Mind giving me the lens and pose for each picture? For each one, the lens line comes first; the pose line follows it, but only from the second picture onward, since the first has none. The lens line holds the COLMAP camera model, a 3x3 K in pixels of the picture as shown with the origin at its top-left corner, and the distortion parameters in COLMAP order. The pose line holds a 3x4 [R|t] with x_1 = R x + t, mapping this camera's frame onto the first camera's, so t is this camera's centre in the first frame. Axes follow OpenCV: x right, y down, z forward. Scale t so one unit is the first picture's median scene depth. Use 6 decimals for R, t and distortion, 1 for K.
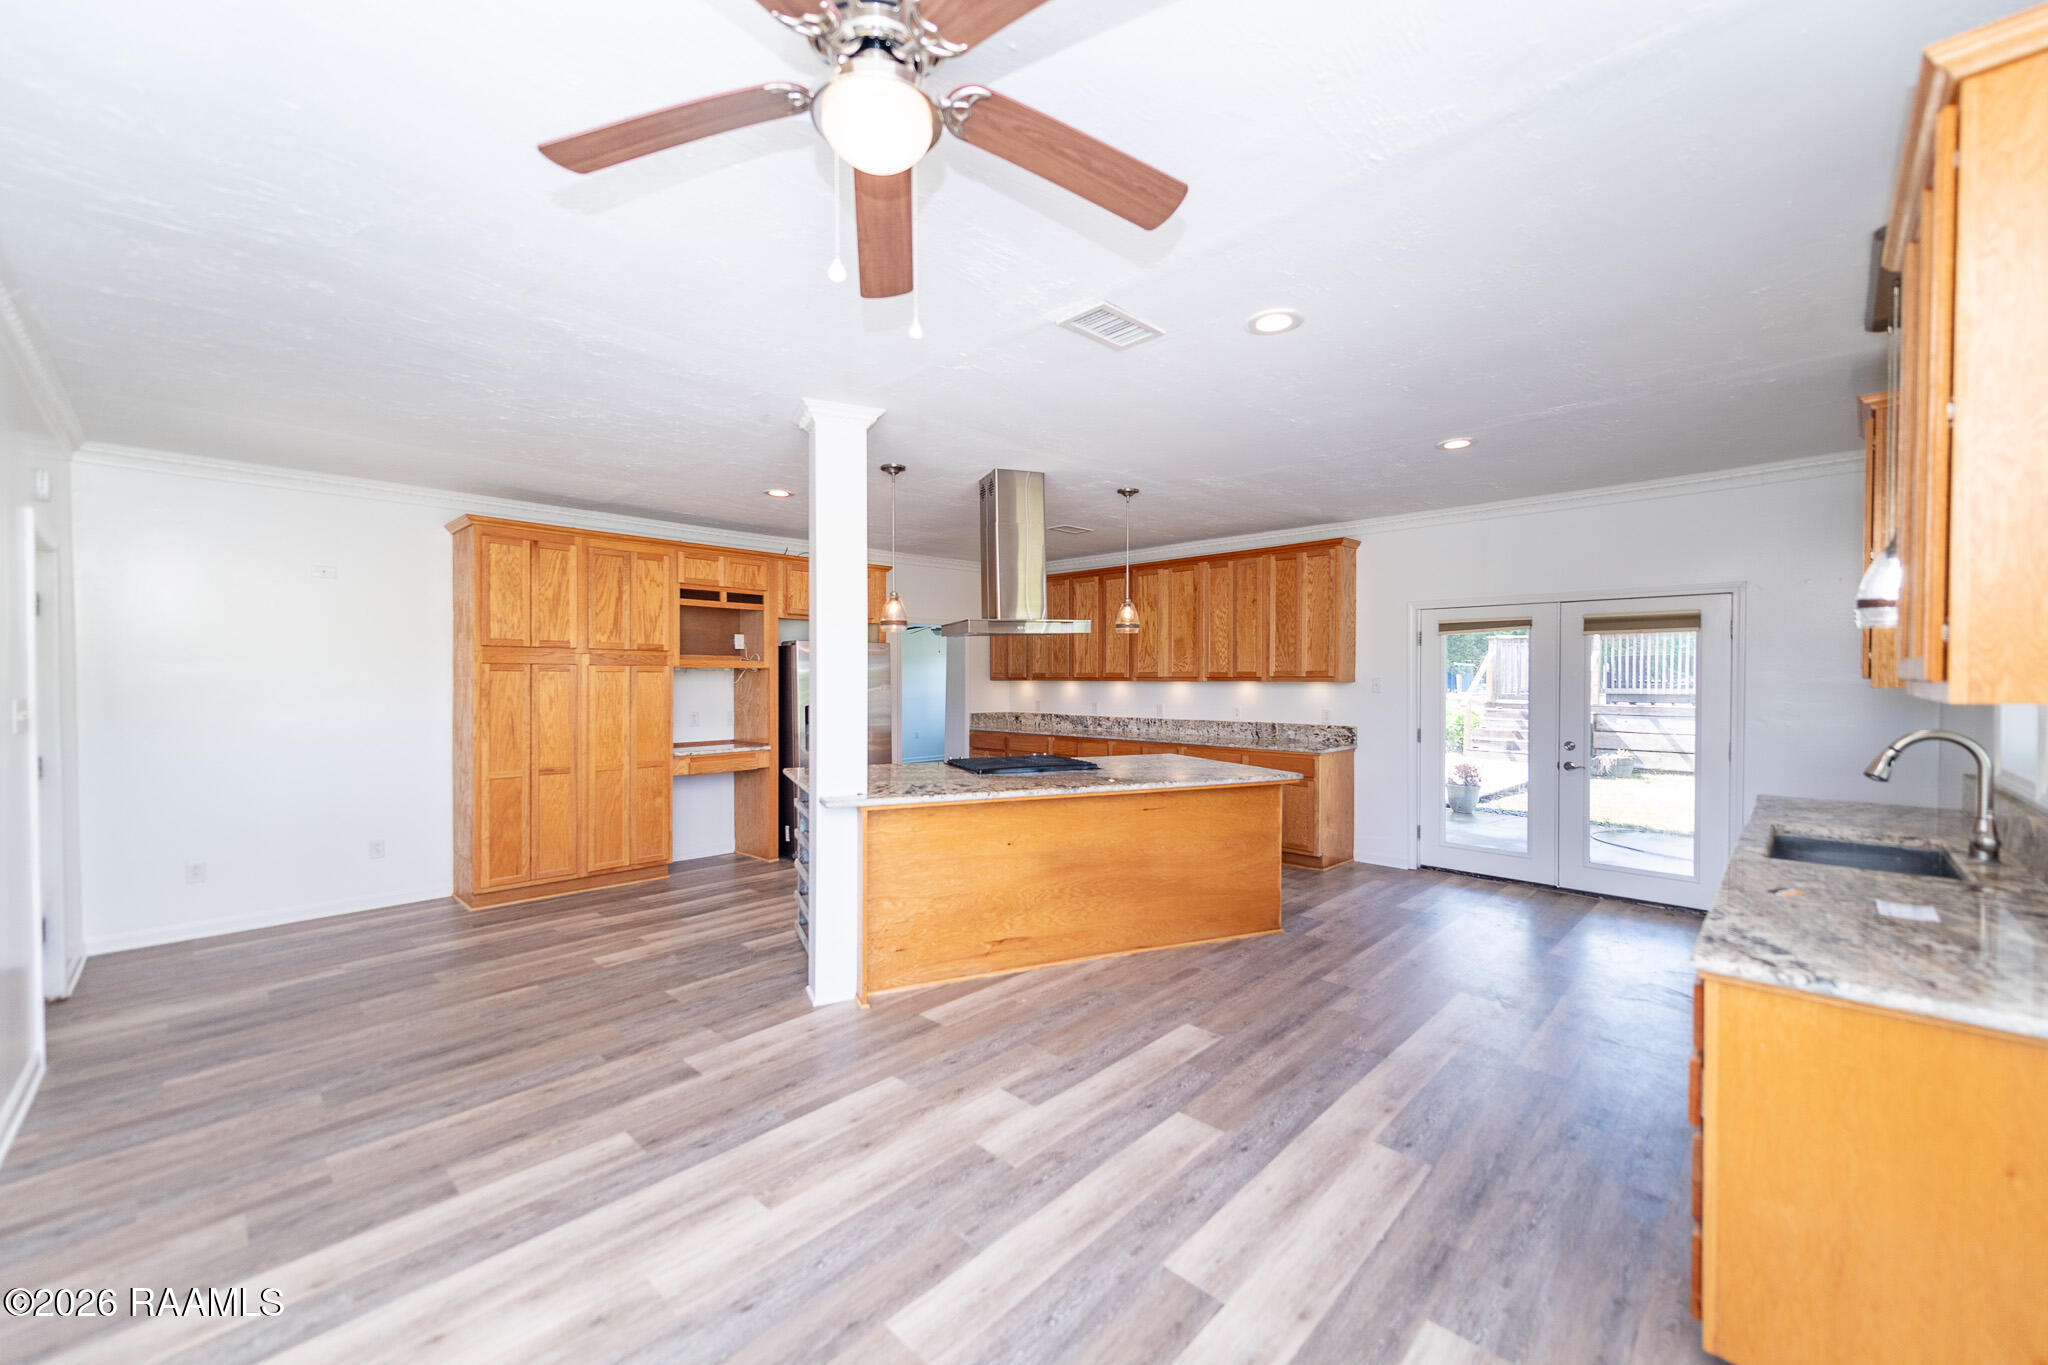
lens RADIAL K [[828.0, 0, 1021.1], [0, 828.0, 680.9], [0, 0, 1]] dist [0.007836, -0.001613]
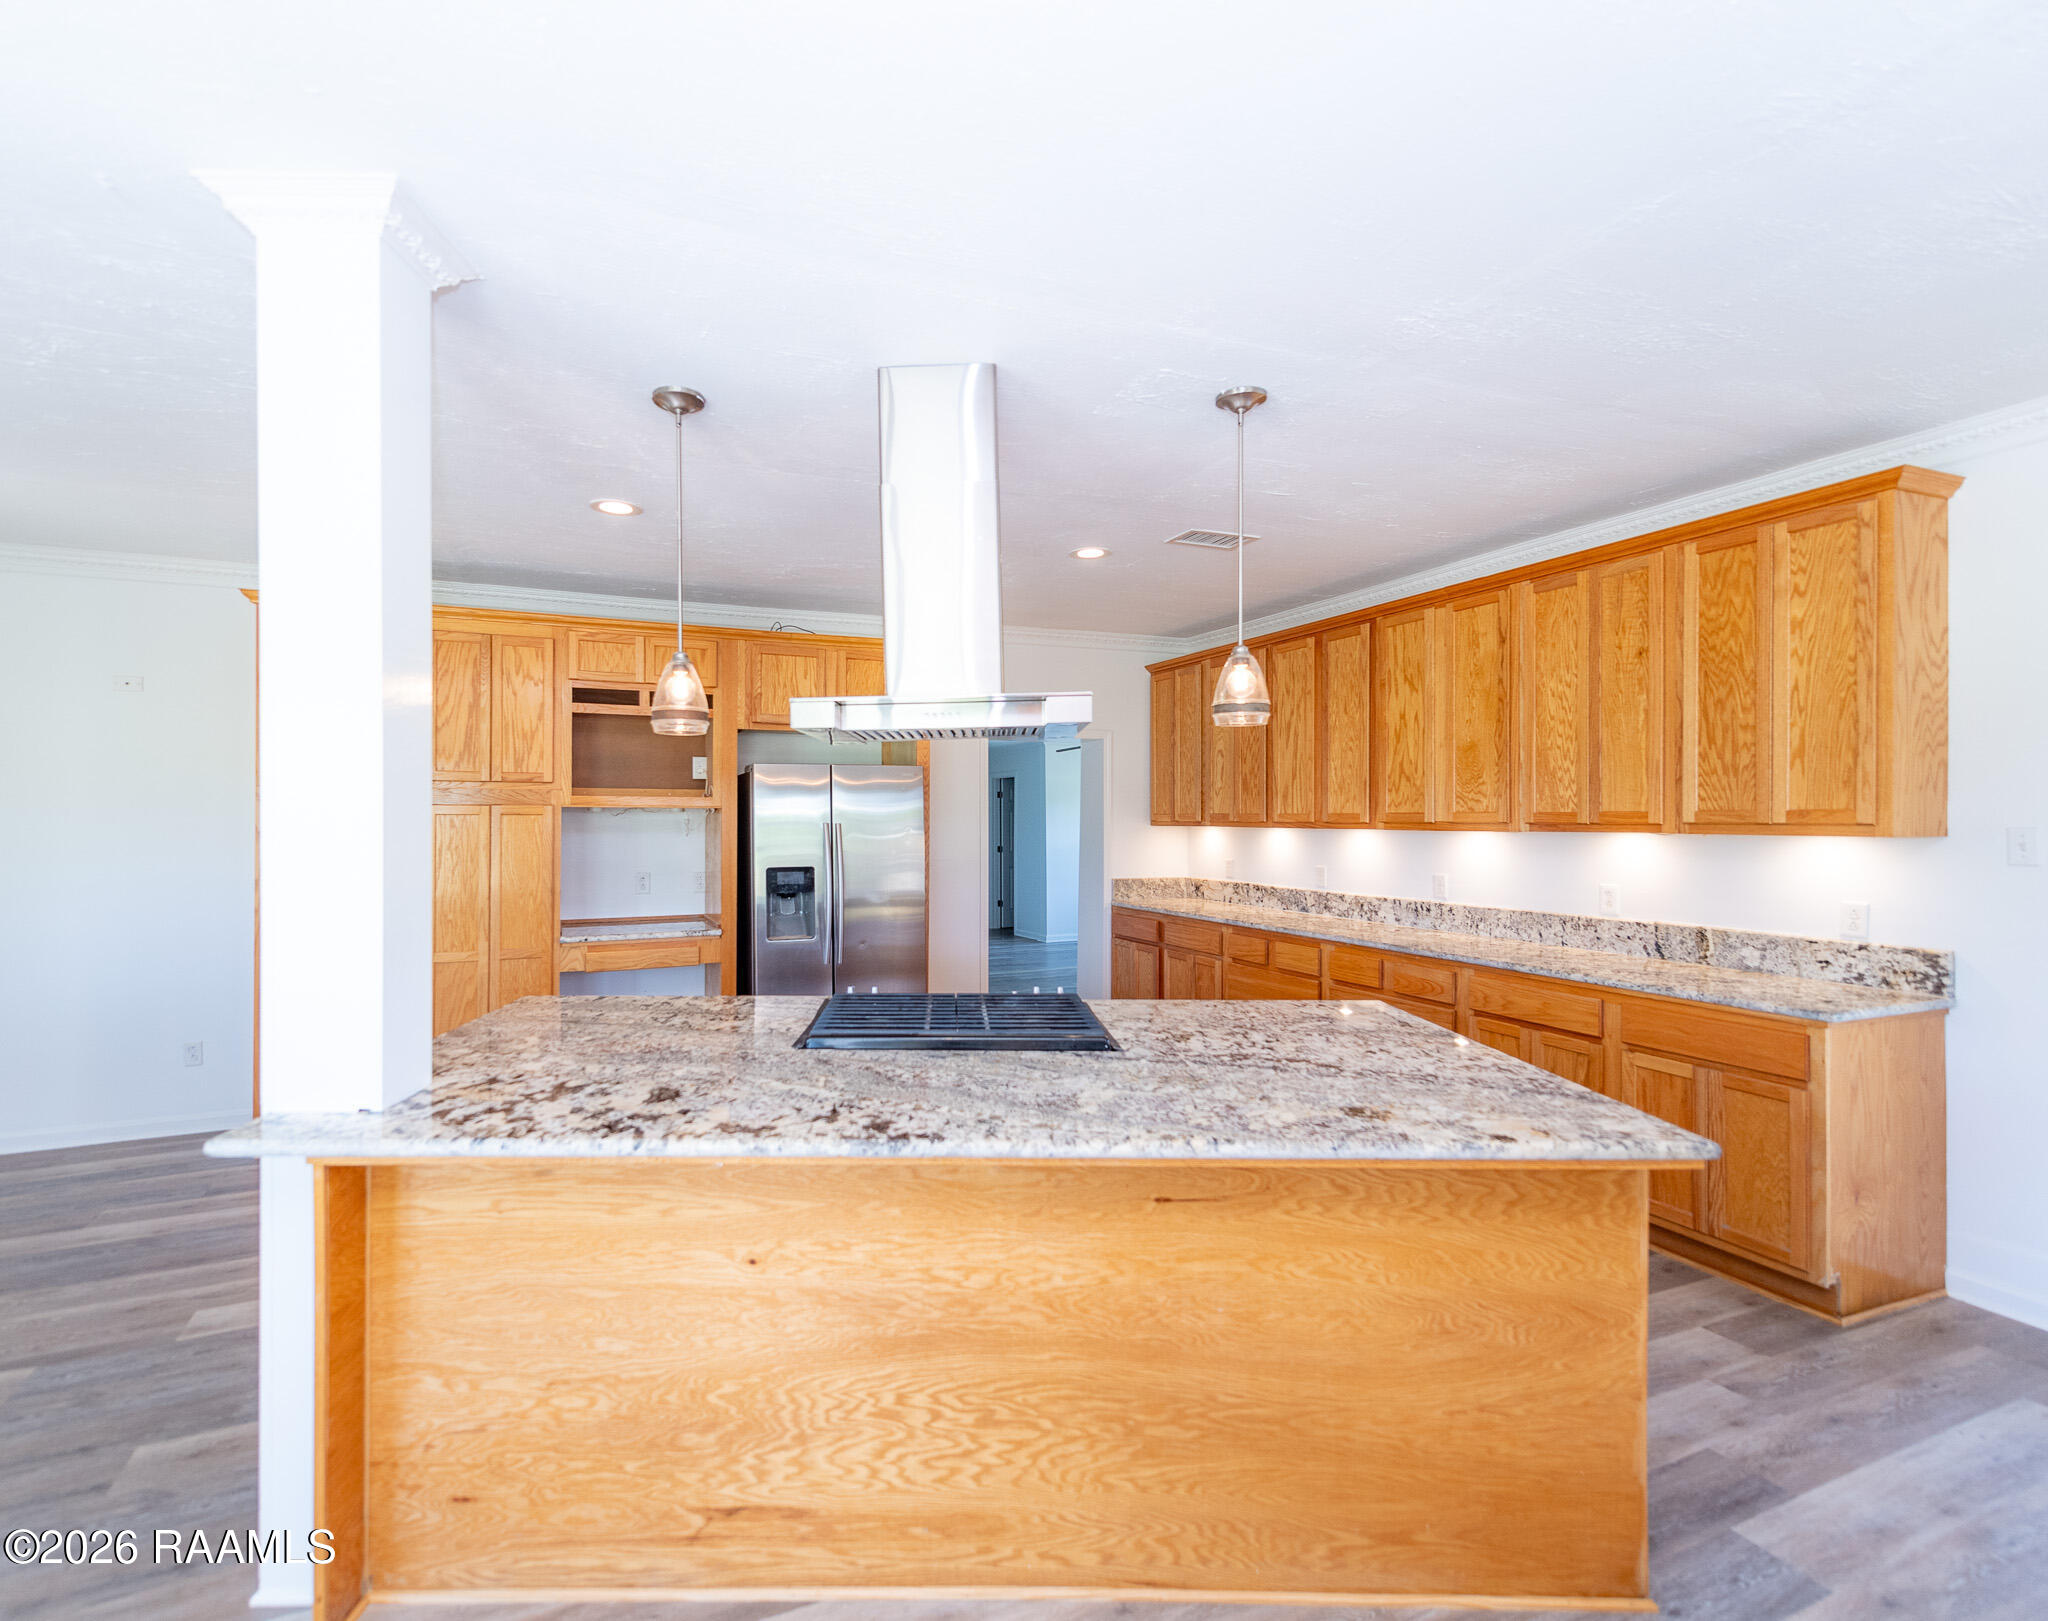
lens RADIAL K [[975.9, 0, 938.1], [0, 975.9, 809.7], [0, 0, 1]] dist [0.006392, -0.001468]
pose [[0.912781, -0.003170, -0.408436, 0.177826], [-0.001213, 0.999944, -0.010472, -0.007335], [0.408446, 0.010054, 0.912727, 0.433192]]
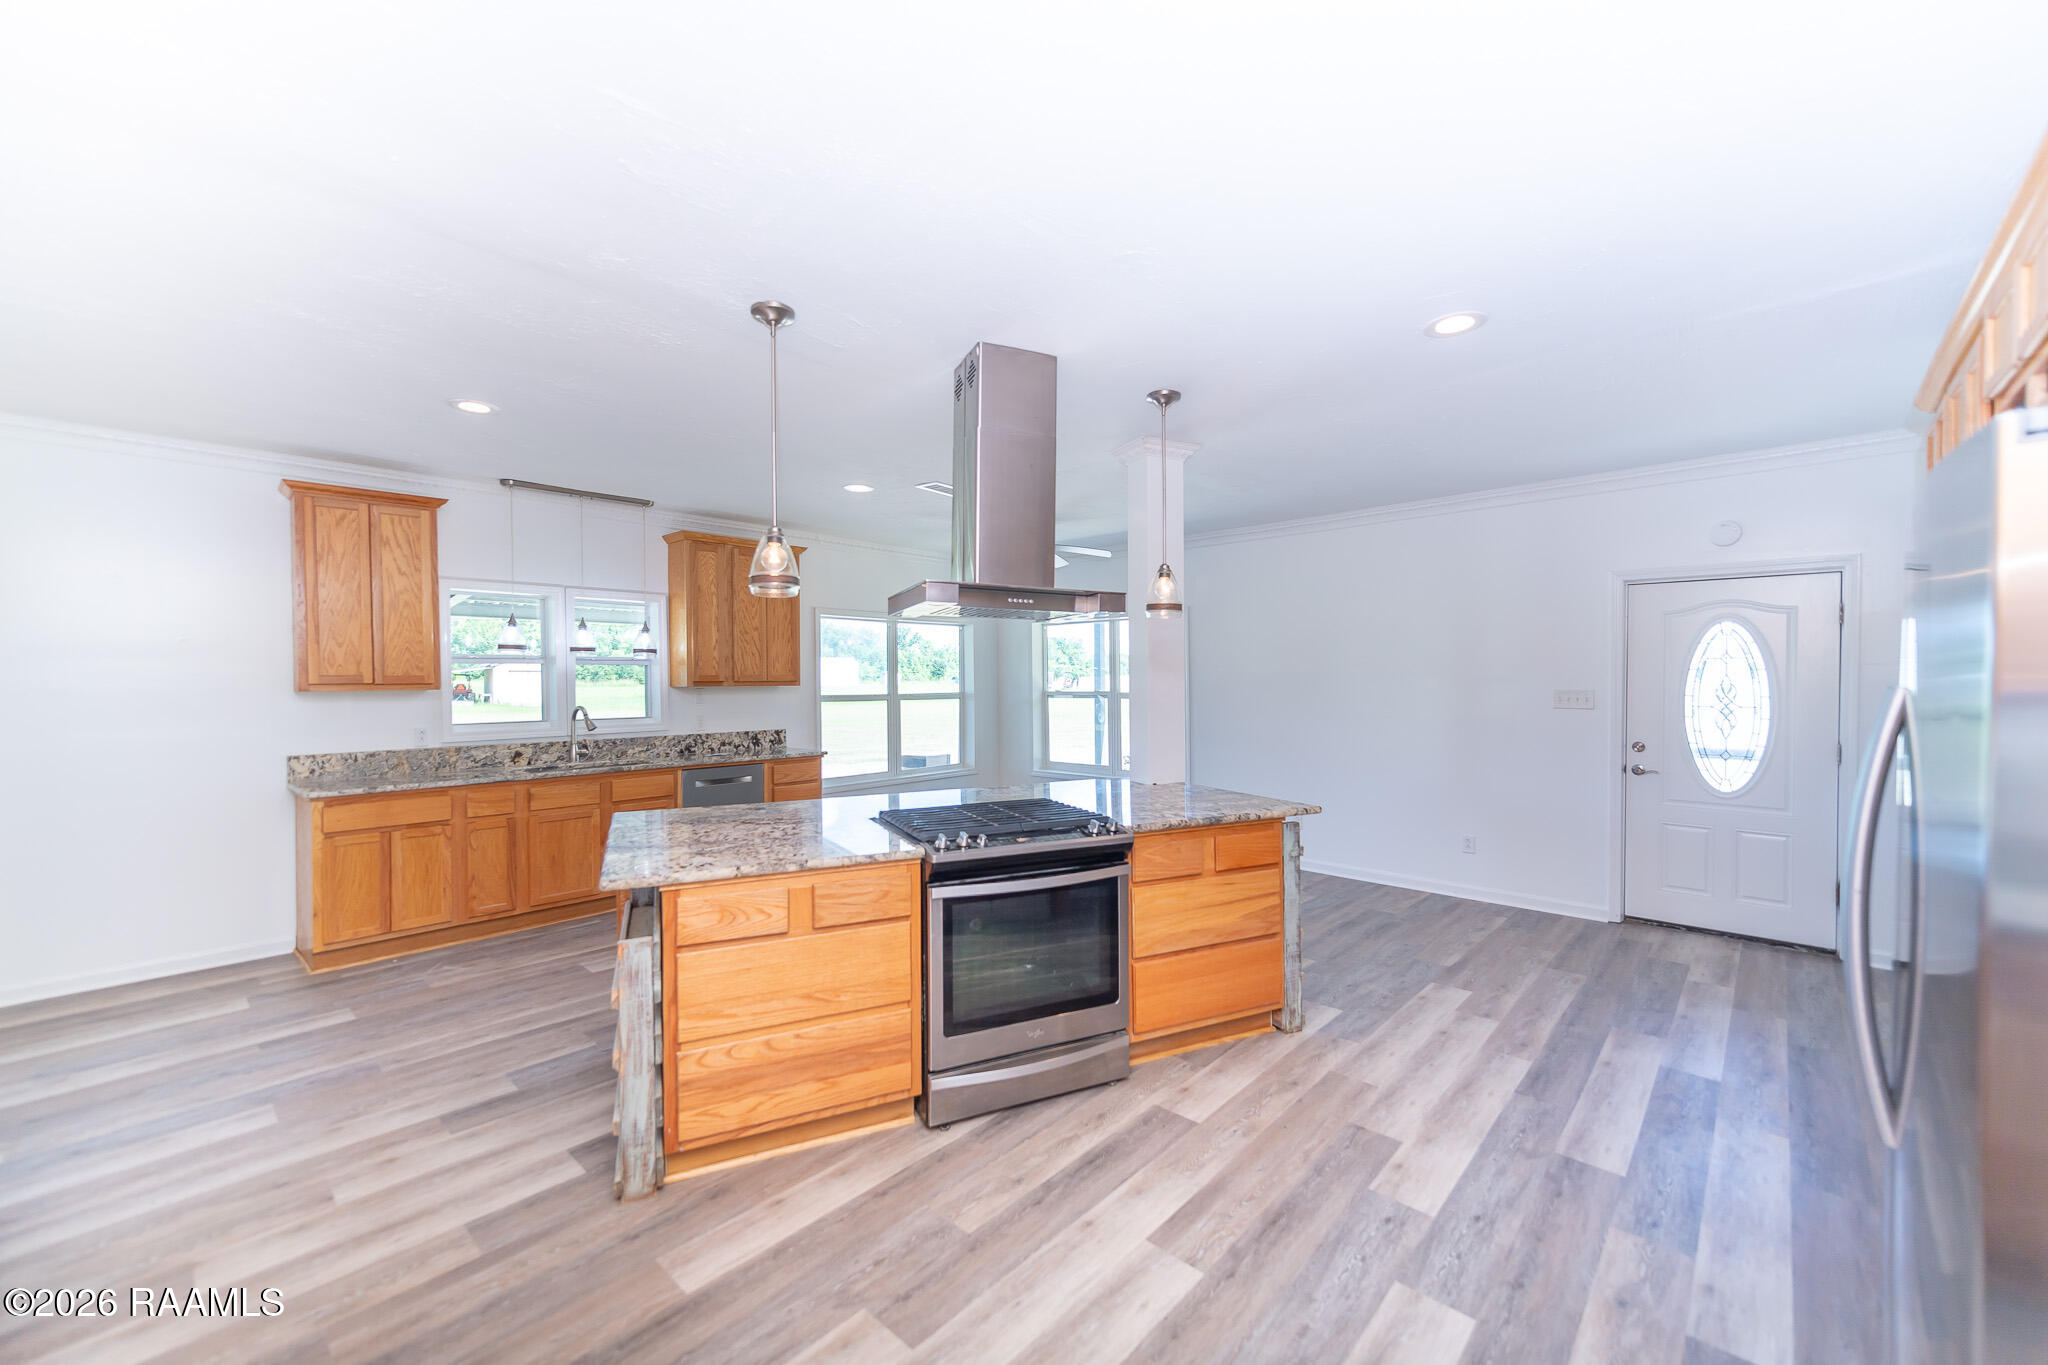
lens RADIAL K [[795.7, 0, 1035.8], [0, 795.7, 687.5], [0, 0, 1]] dist [0.011037, -0.001012]
pose [[-0.999469, 0.004606, -0.032255, -0.012089], [0.004091, 0.999863, 0.016029, -0.007999], [0.032324, 0.015889, -0.999351, 1.372228]]
